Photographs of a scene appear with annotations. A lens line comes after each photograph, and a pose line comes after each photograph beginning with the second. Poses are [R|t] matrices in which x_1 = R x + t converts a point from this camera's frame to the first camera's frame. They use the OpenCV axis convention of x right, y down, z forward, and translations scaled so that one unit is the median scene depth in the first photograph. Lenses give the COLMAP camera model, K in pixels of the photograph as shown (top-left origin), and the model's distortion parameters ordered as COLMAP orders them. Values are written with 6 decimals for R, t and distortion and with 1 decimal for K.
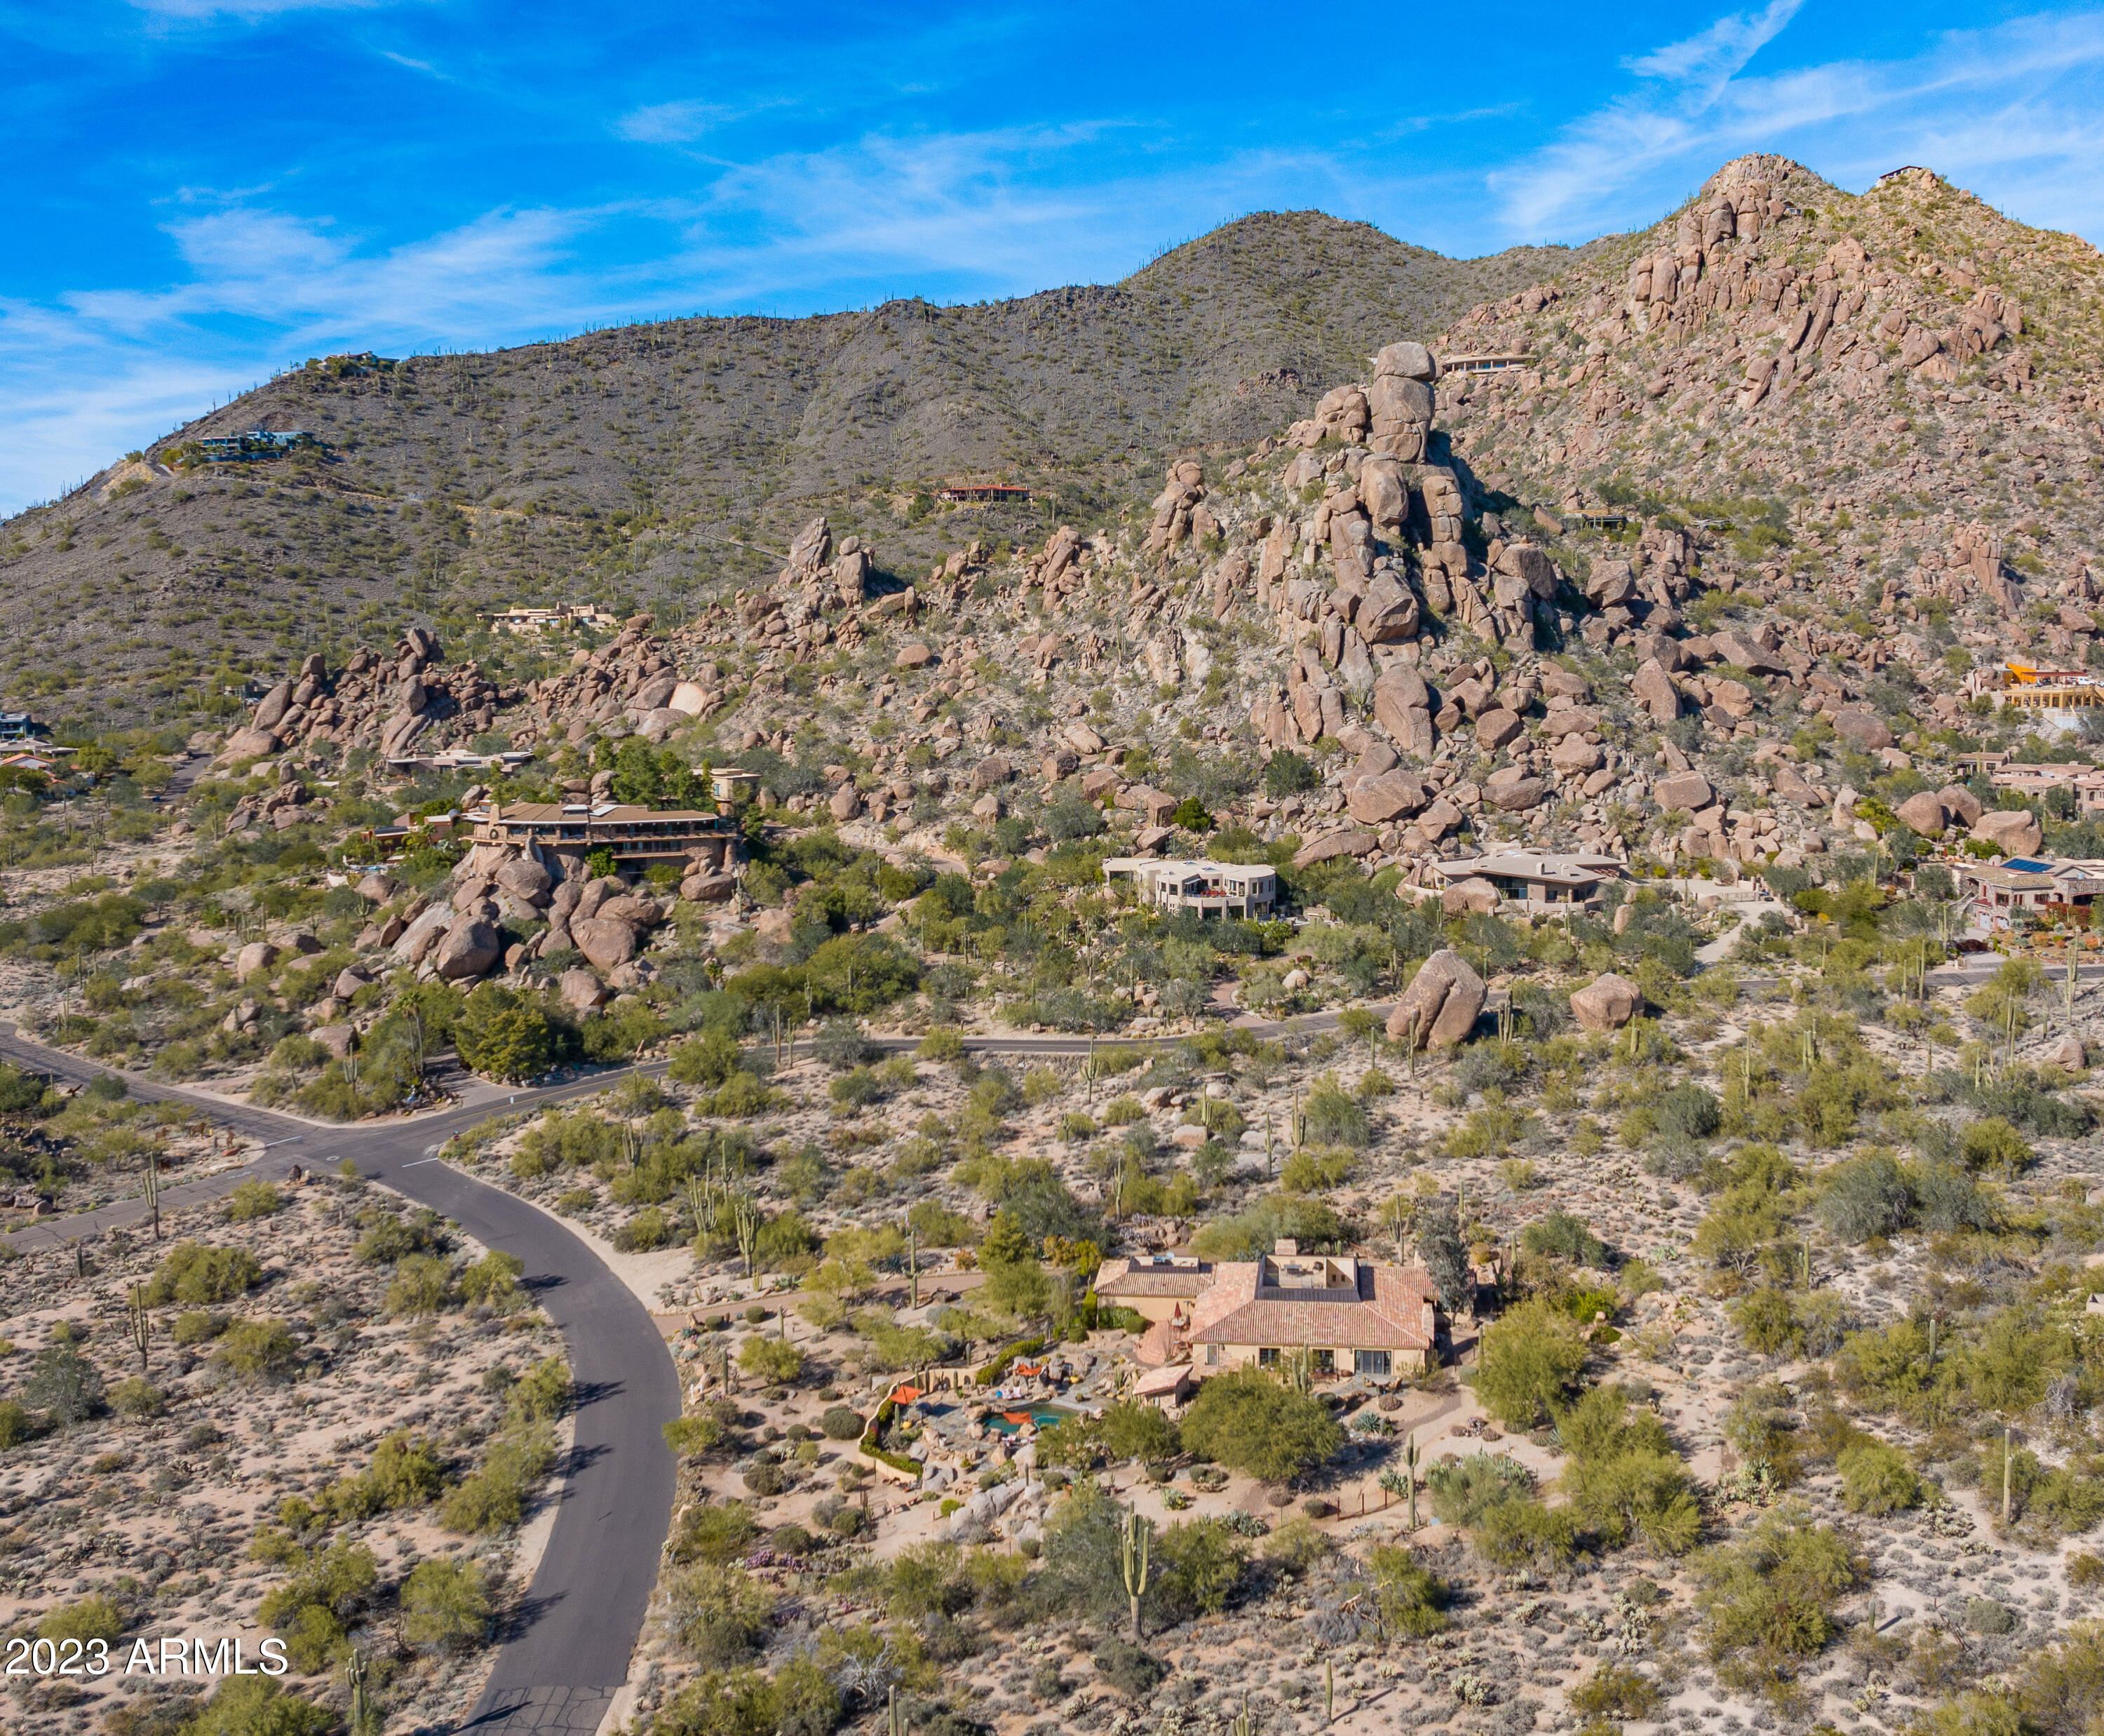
lens RADIAL K [[2037.6, 0, 1053.2], [0, 2037.6, 866.2], [0, 0, 1]] dist [-0.009720, 0.000000]
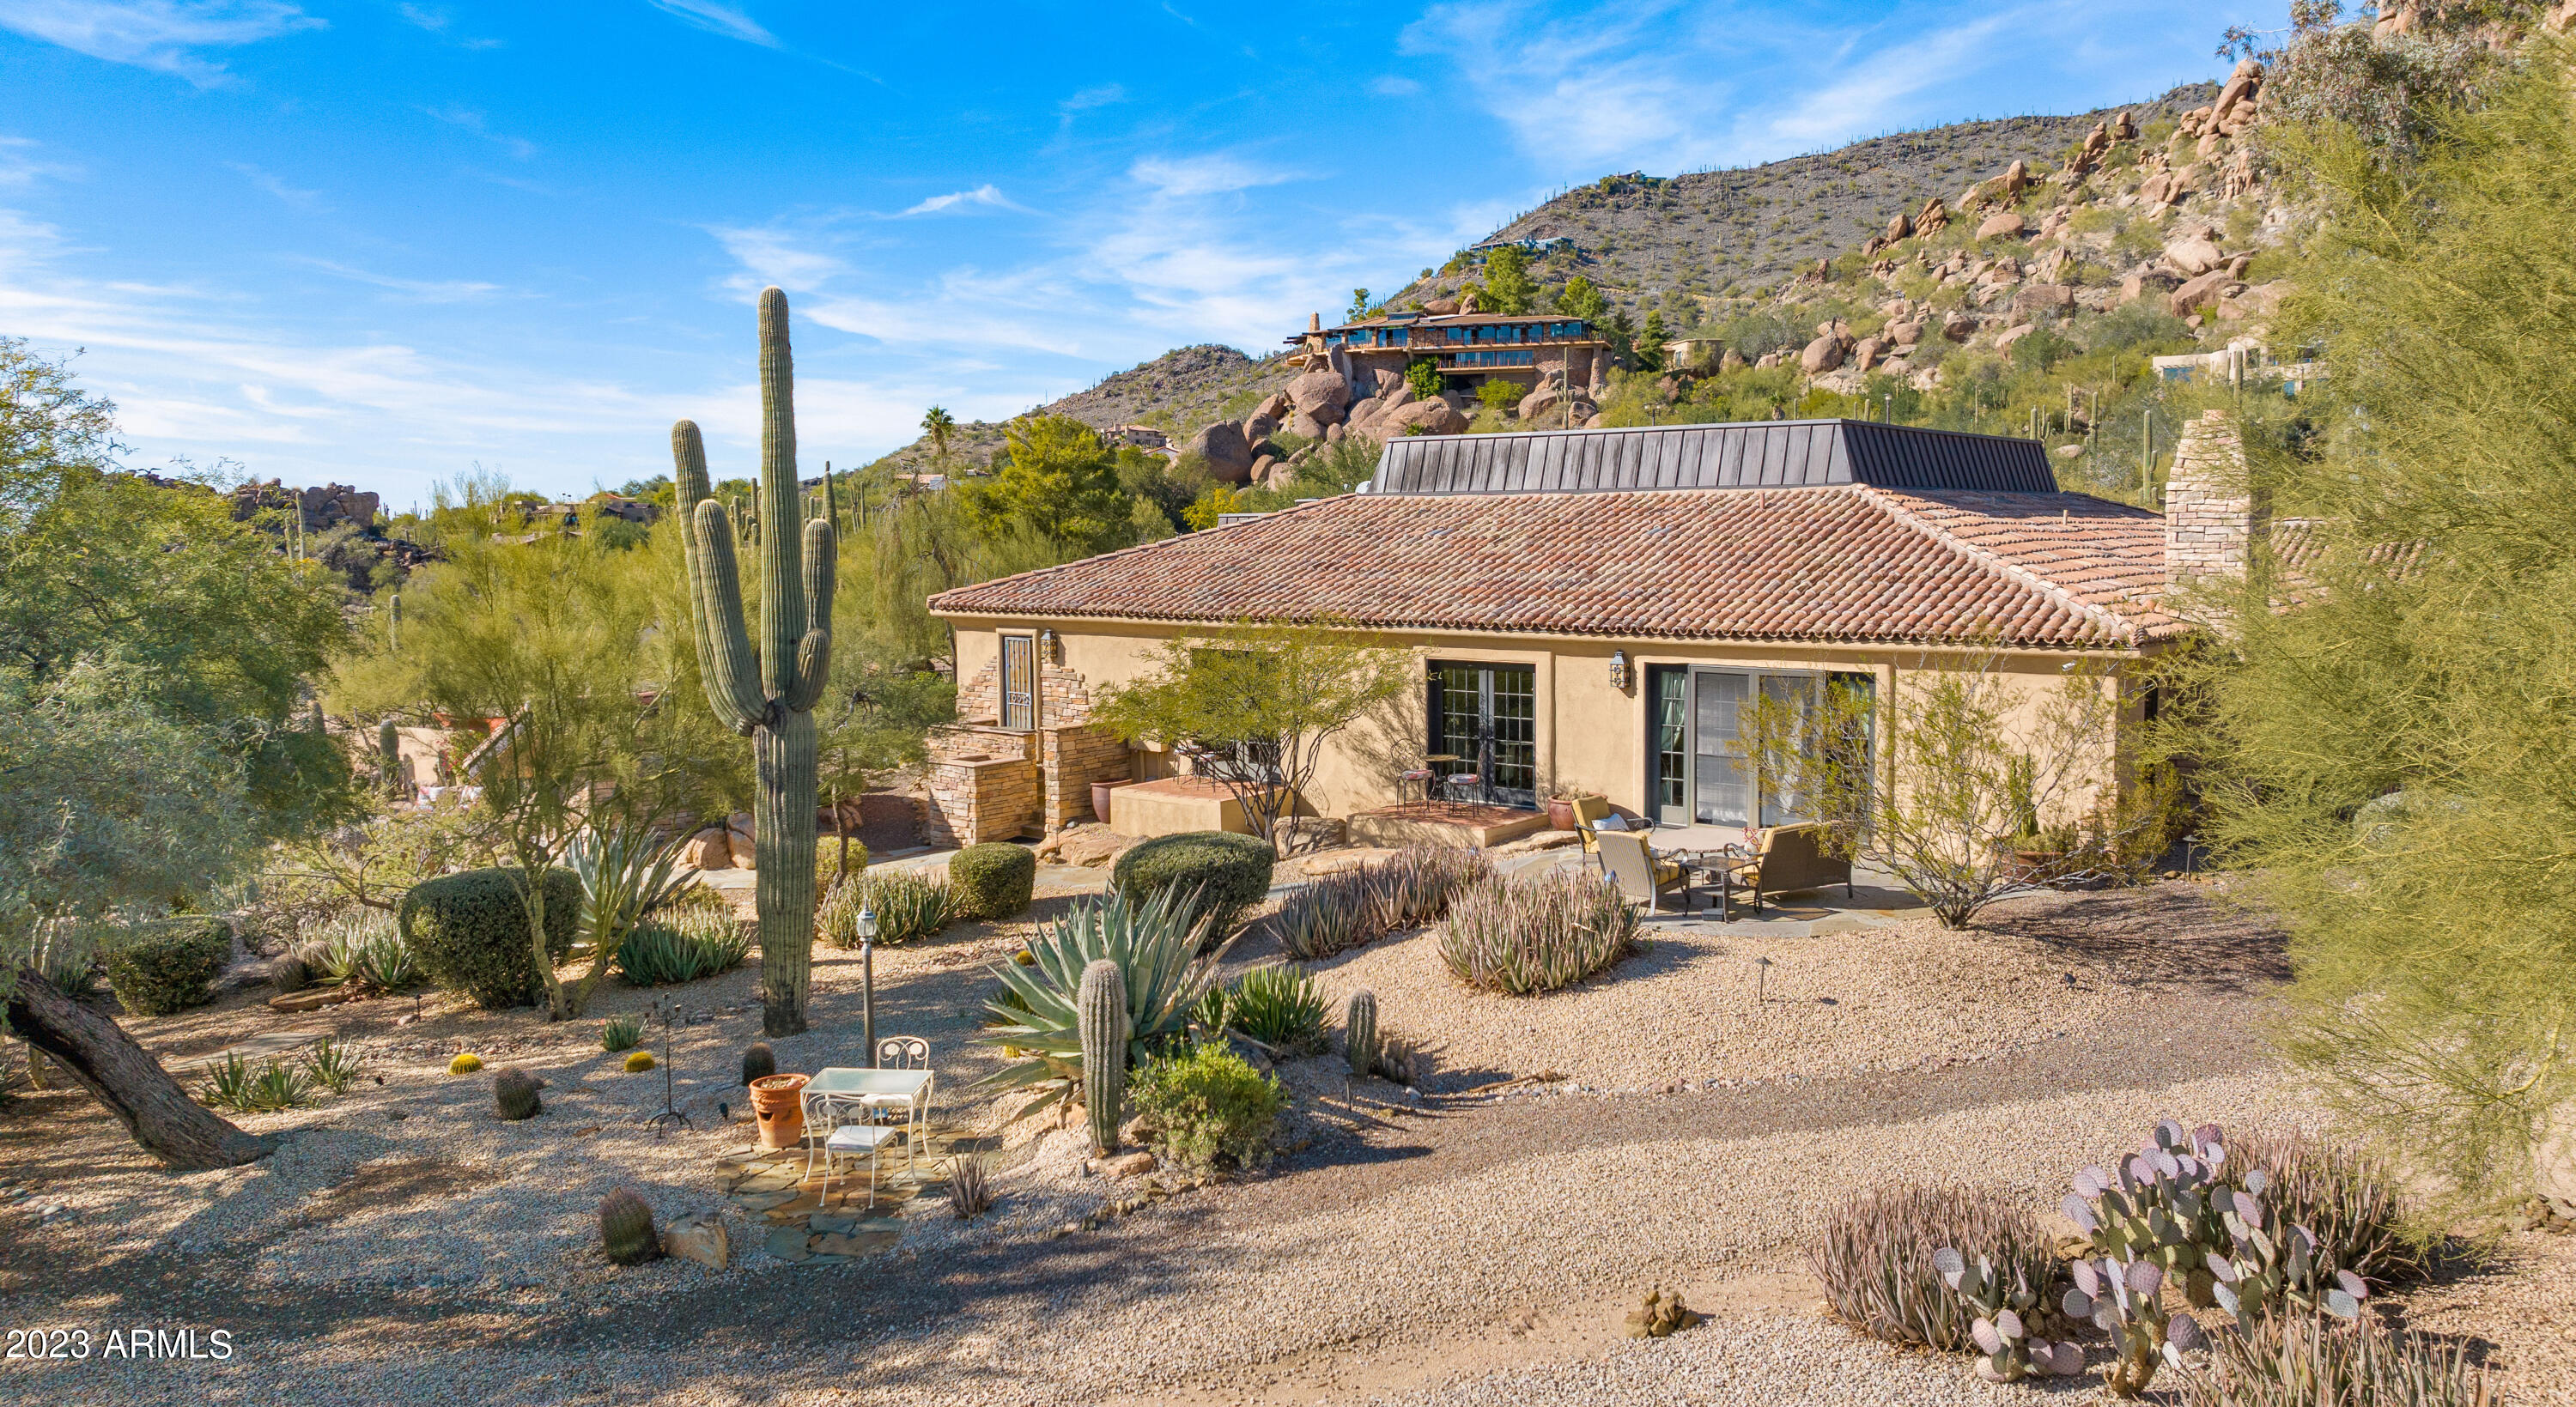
lens RADIAL K [[1875.3, 0, 1293.4], [0, 1875.3, 689.1], [0, 0, 1]] dist [-0.024682, 0.003726]
pose [[0.864887, 0.058485, -0.498548, 0.080710], [-0.059527, 0.998131, 0.013824, 0.099212], [0.498425, 0.017720, 0.866752, 0.358891]]
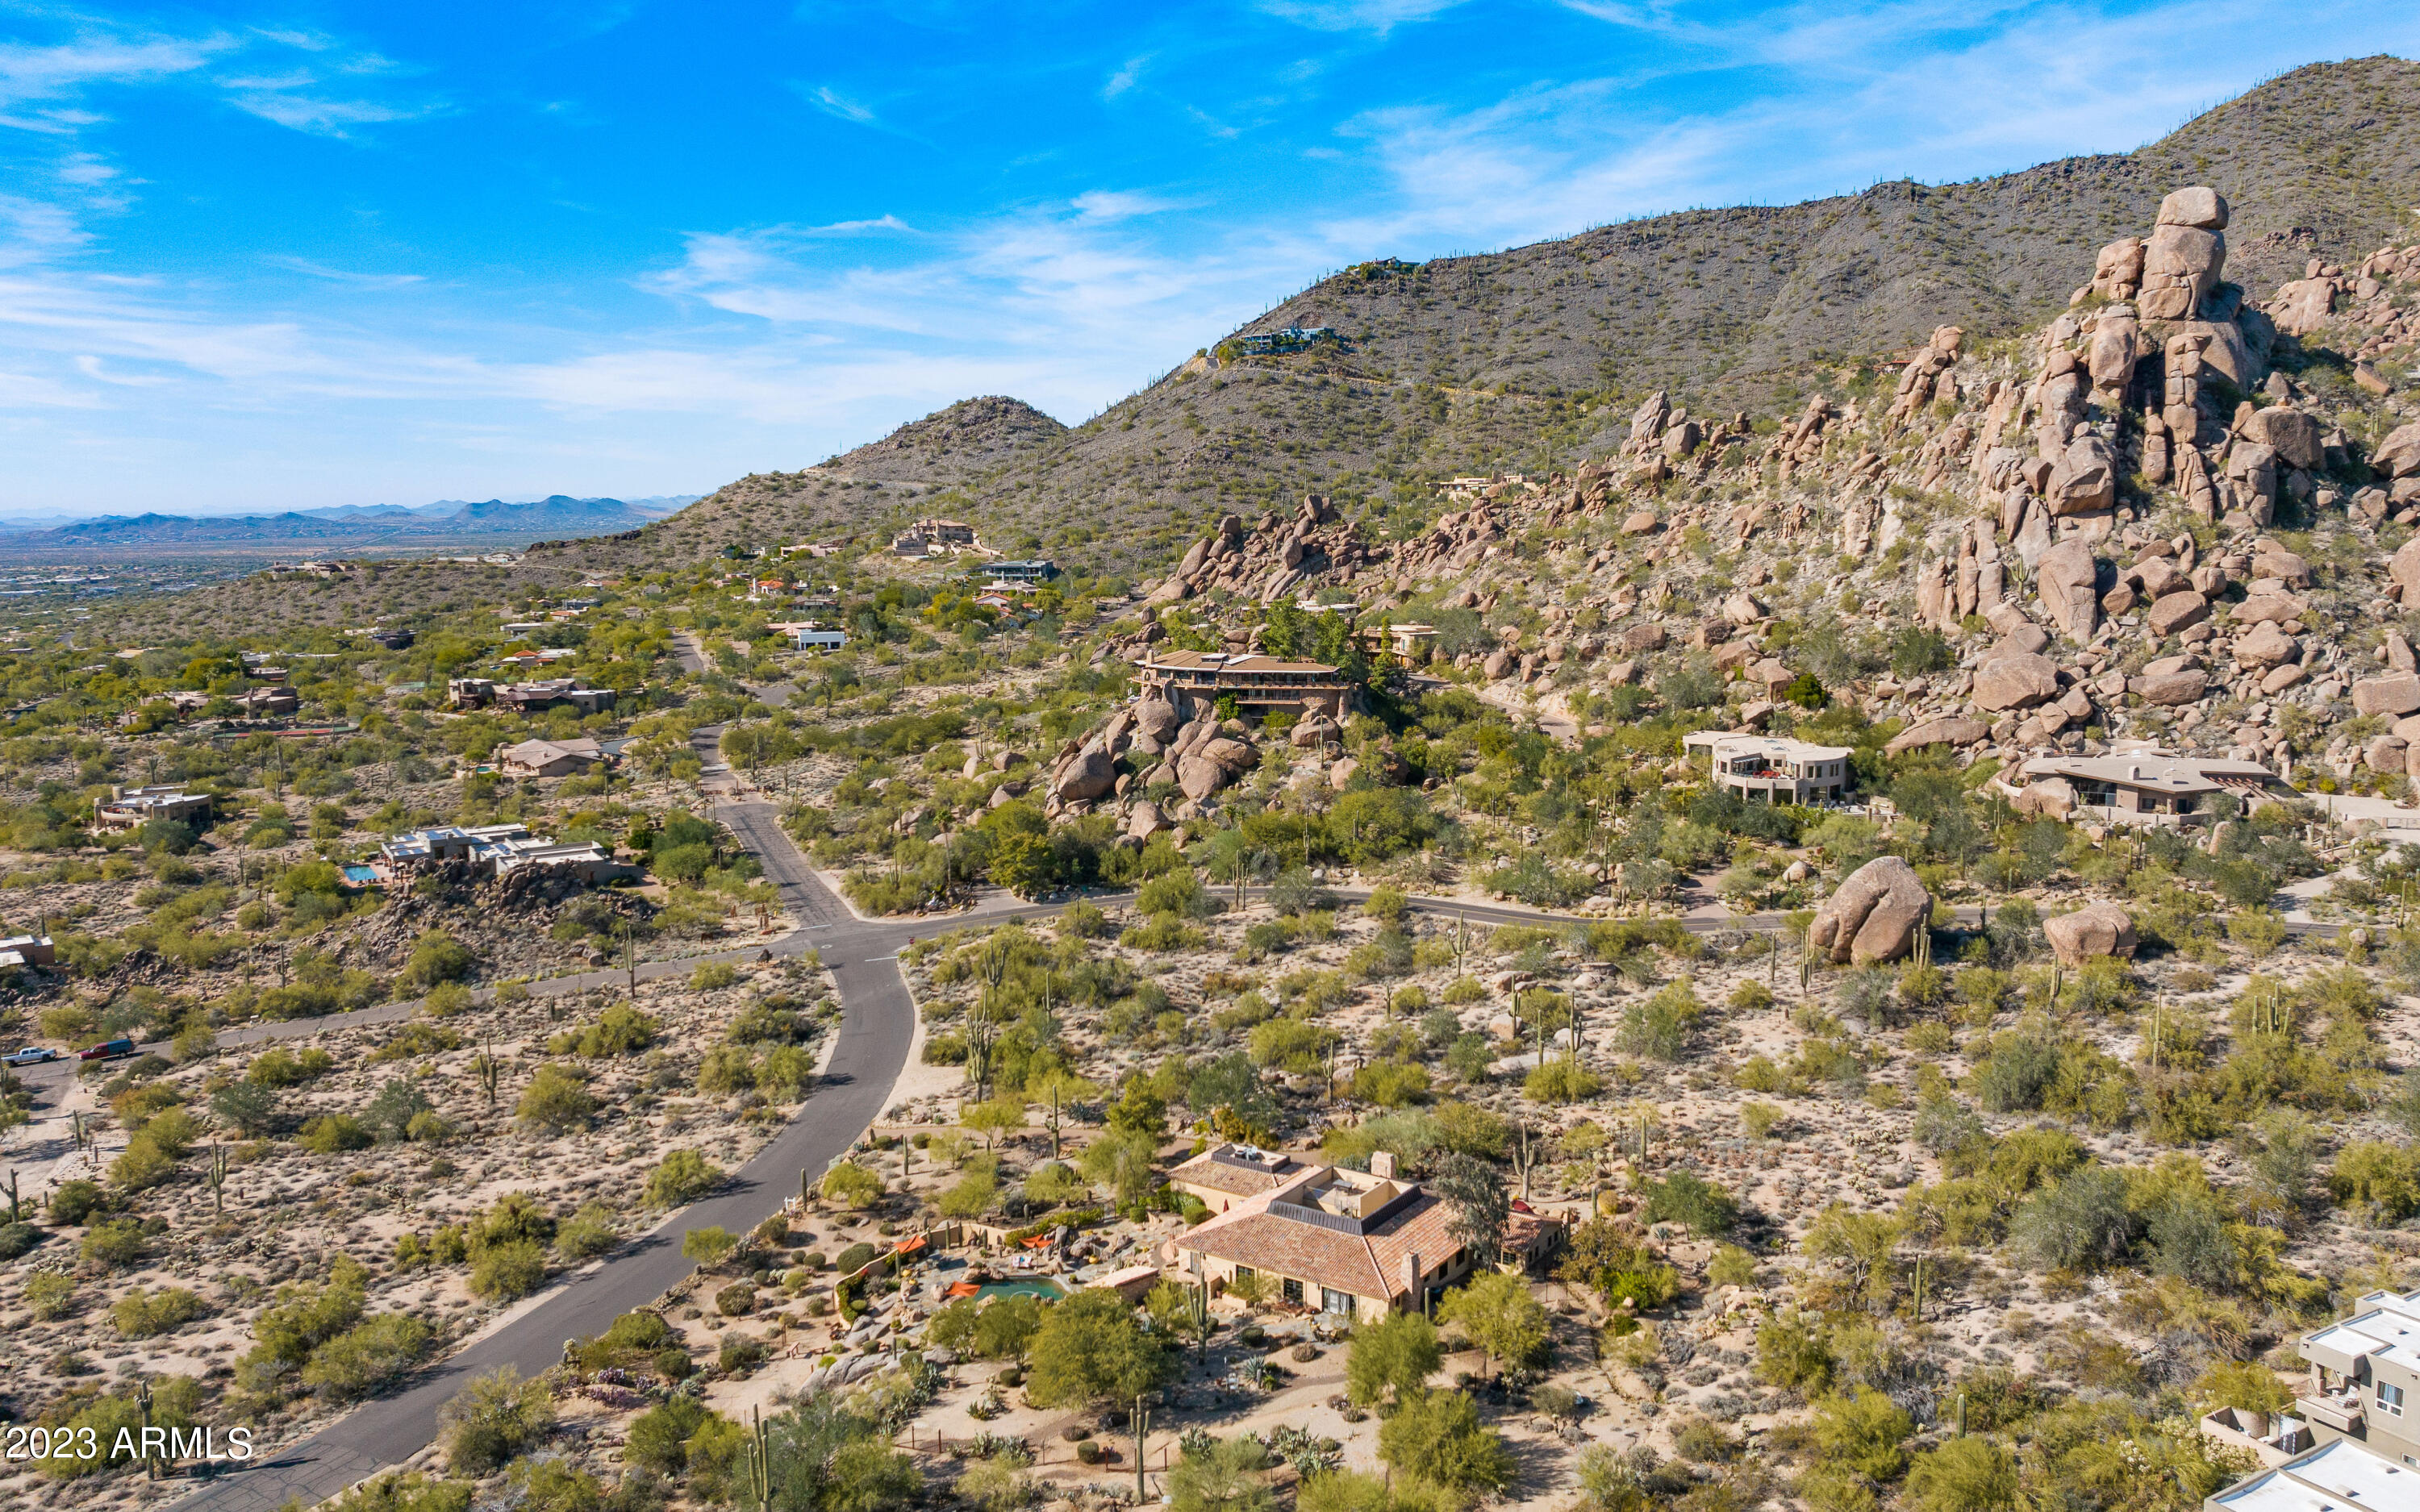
lens RADIAL K [[1800.4, 0, 1197.4], [0, 1800.4, 757.5], [0, 0, 1]] dist [-0.023207, 0.016414]
pose [[0.898164, 0.067765, -0.434406, 0.179597], [-0.055375, 0.997618, 0.041133, -0.012720], [0.436159, -0.012889, 0.899777, 0.103474]]
